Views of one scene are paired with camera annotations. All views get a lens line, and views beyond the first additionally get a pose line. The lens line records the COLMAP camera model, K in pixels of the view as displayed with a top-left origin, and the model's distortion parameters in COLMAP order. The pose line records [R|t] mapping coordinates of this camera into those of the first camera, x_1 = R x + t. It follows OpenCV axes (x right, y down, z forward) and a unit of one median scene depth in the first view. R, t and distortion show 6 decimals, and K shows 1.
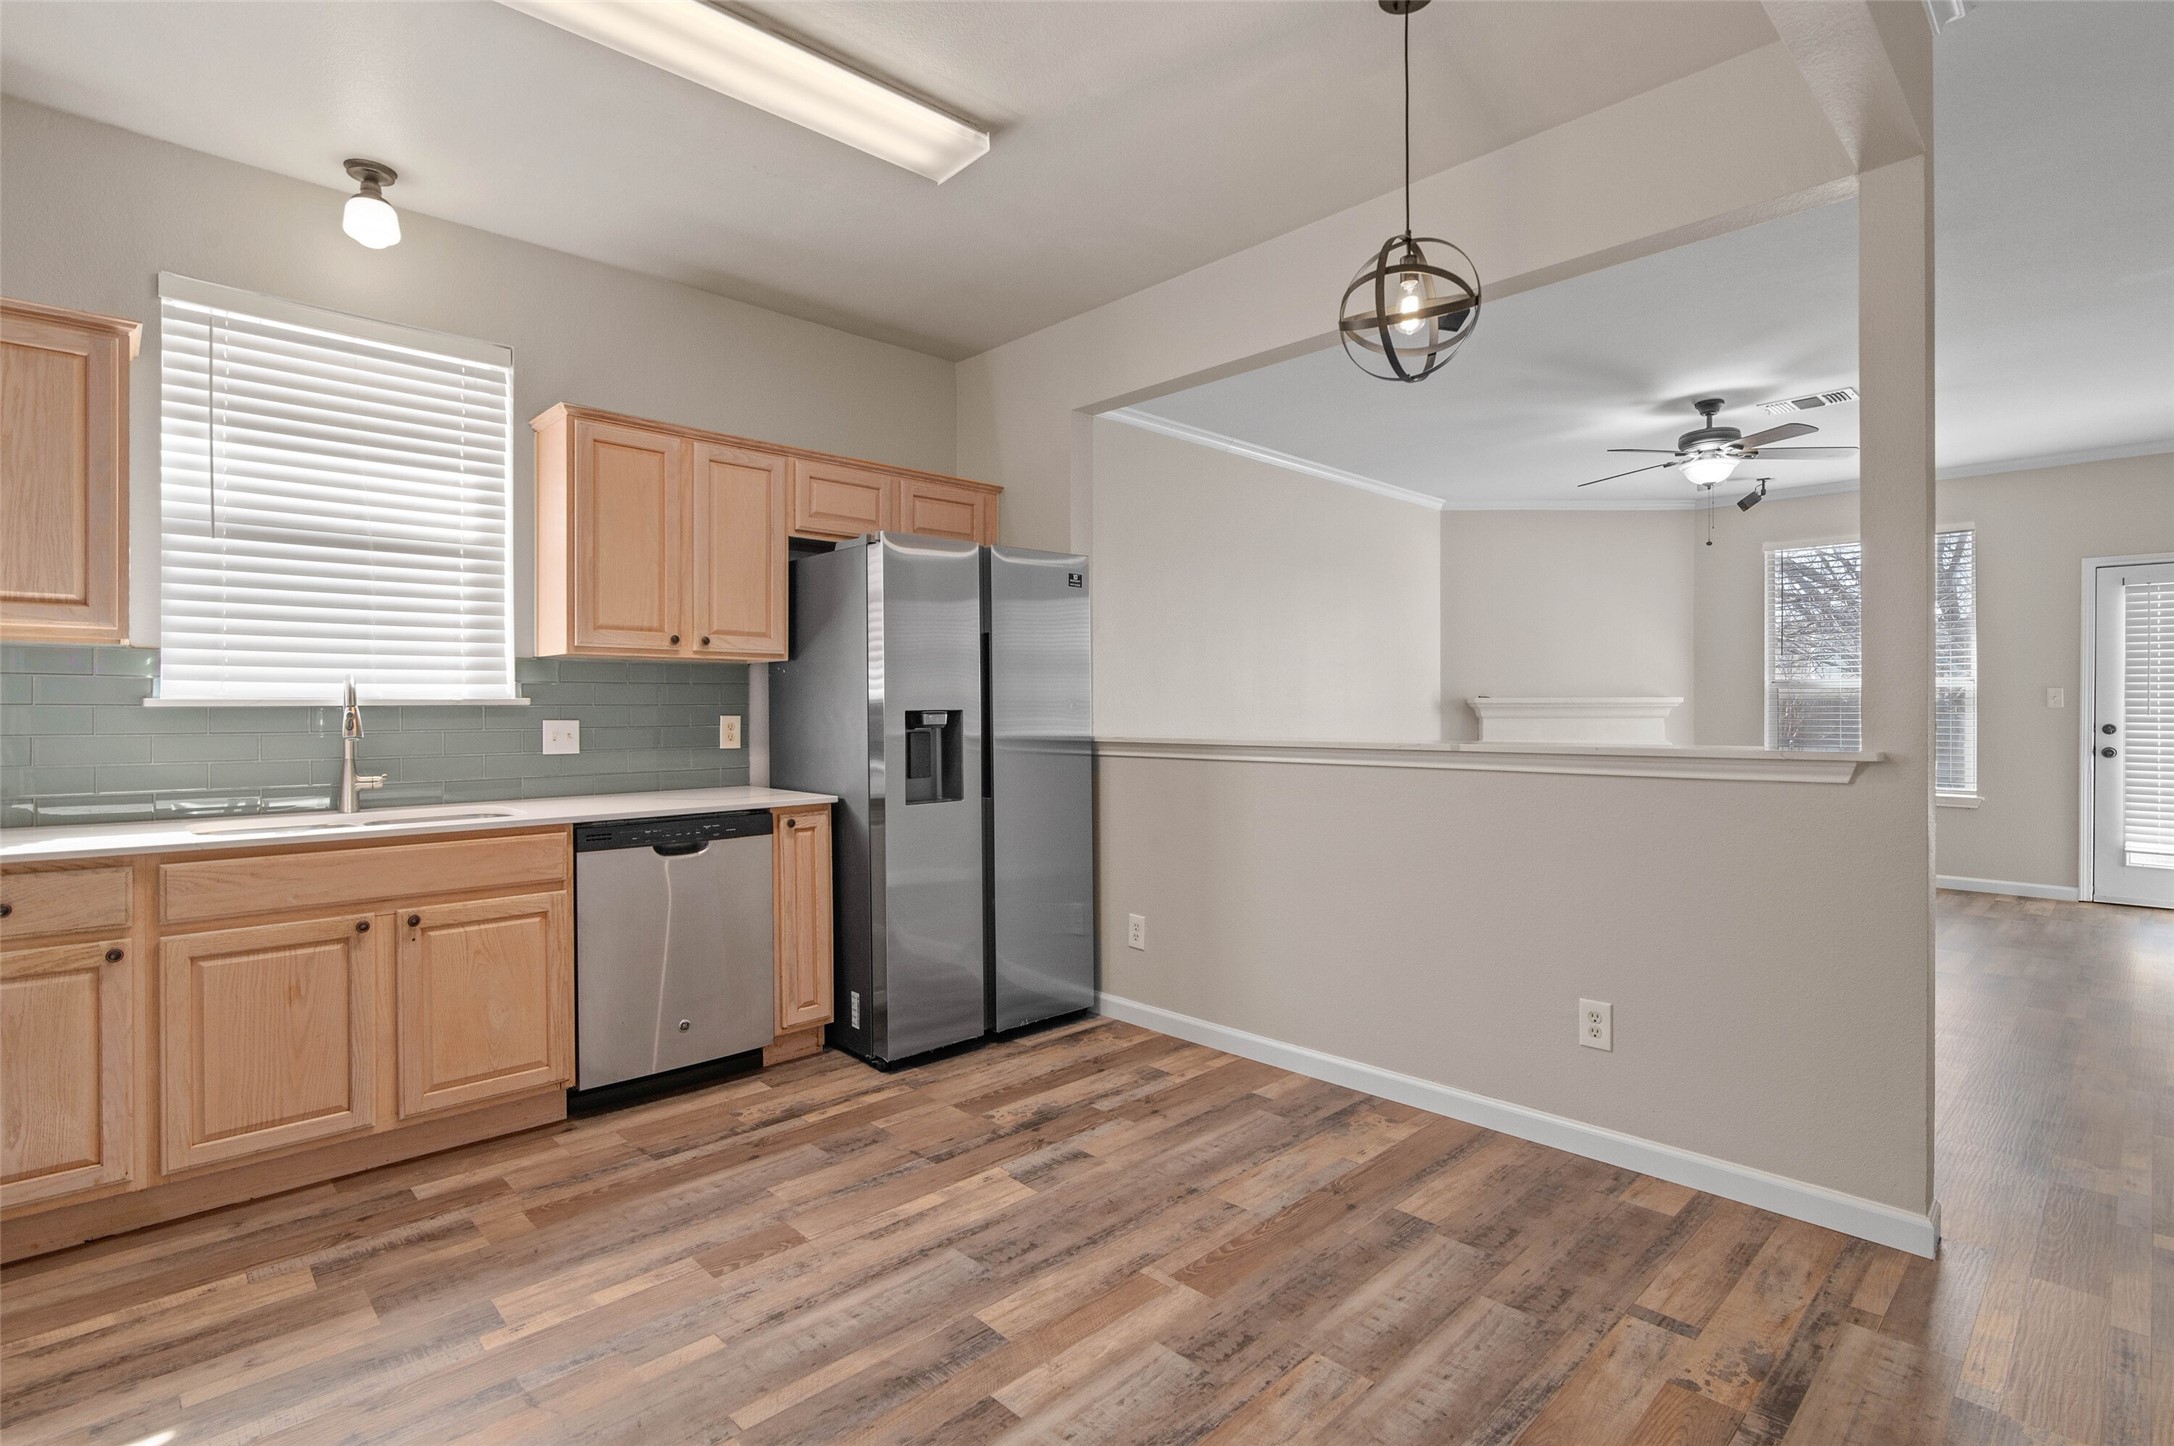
lens RADIAL K [[1038.7, 0, 1089.6], [0, 1038.7, 704.6], [0, 0, 1]] dist [-0.005013, -0.000357]
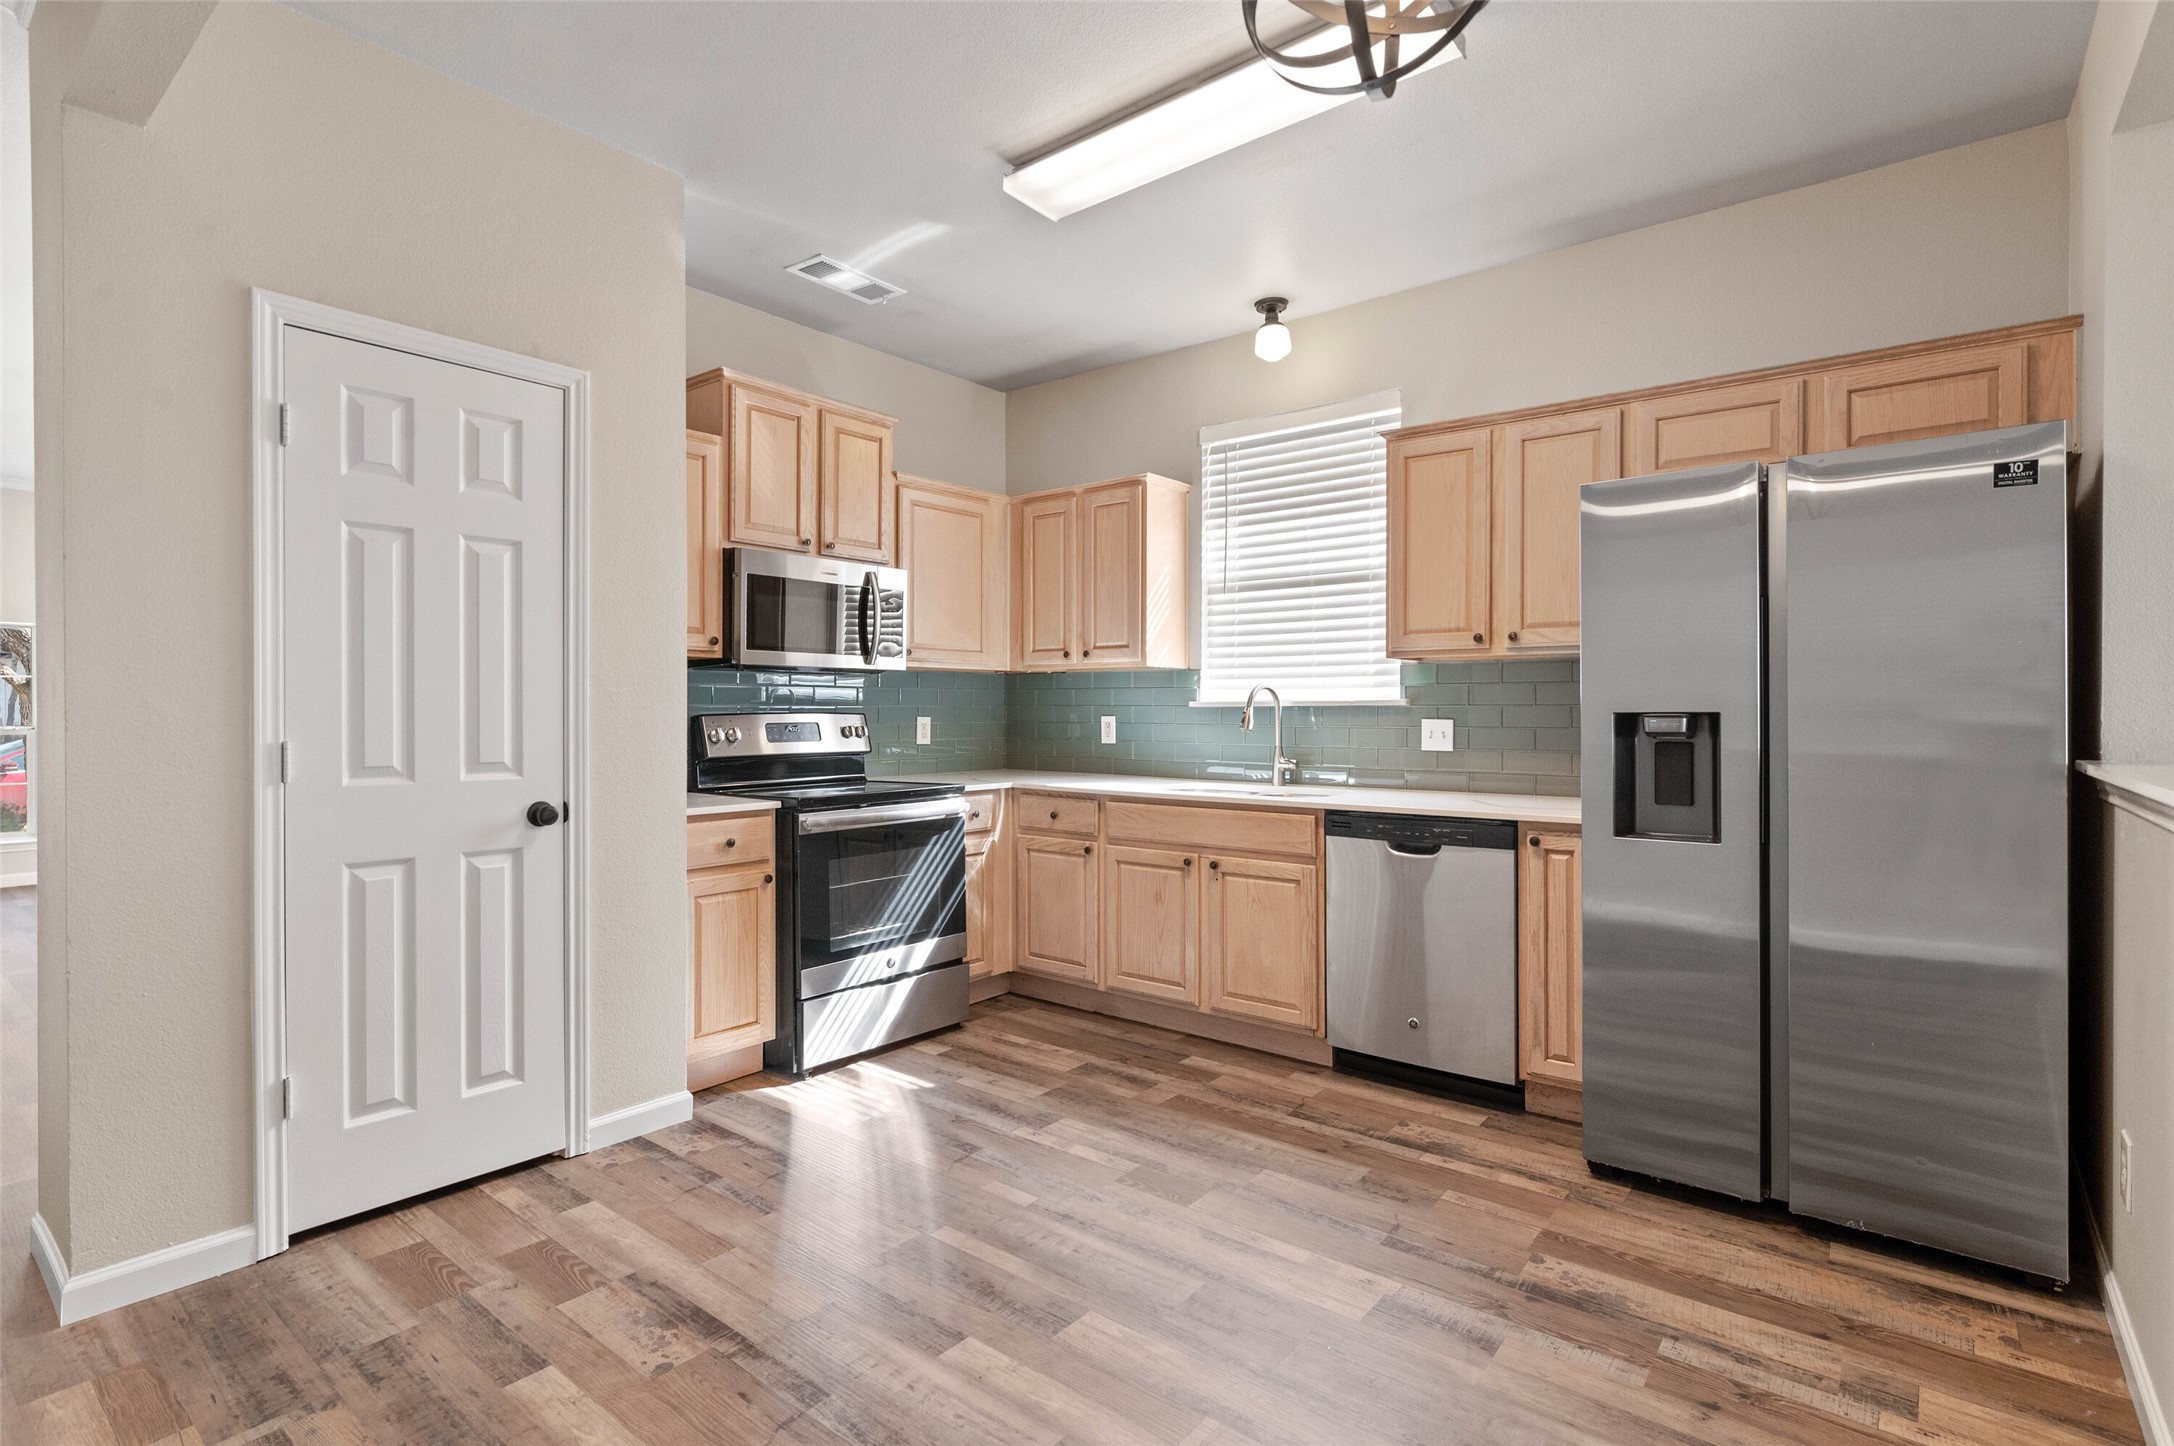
lens RADIAL K [[1048.8, 0, 1093.8], [0, 1048.8, 711.4], [0, 0, 1]] dist [-0.002374, -0.000390]
pose [[0.123987, 0.004790, -0.992272, 0.613941], [0.002955, 0.999982, 0.005196, 0.000018], [0.992279, -0.003576, 0.123971, 0.601231]]
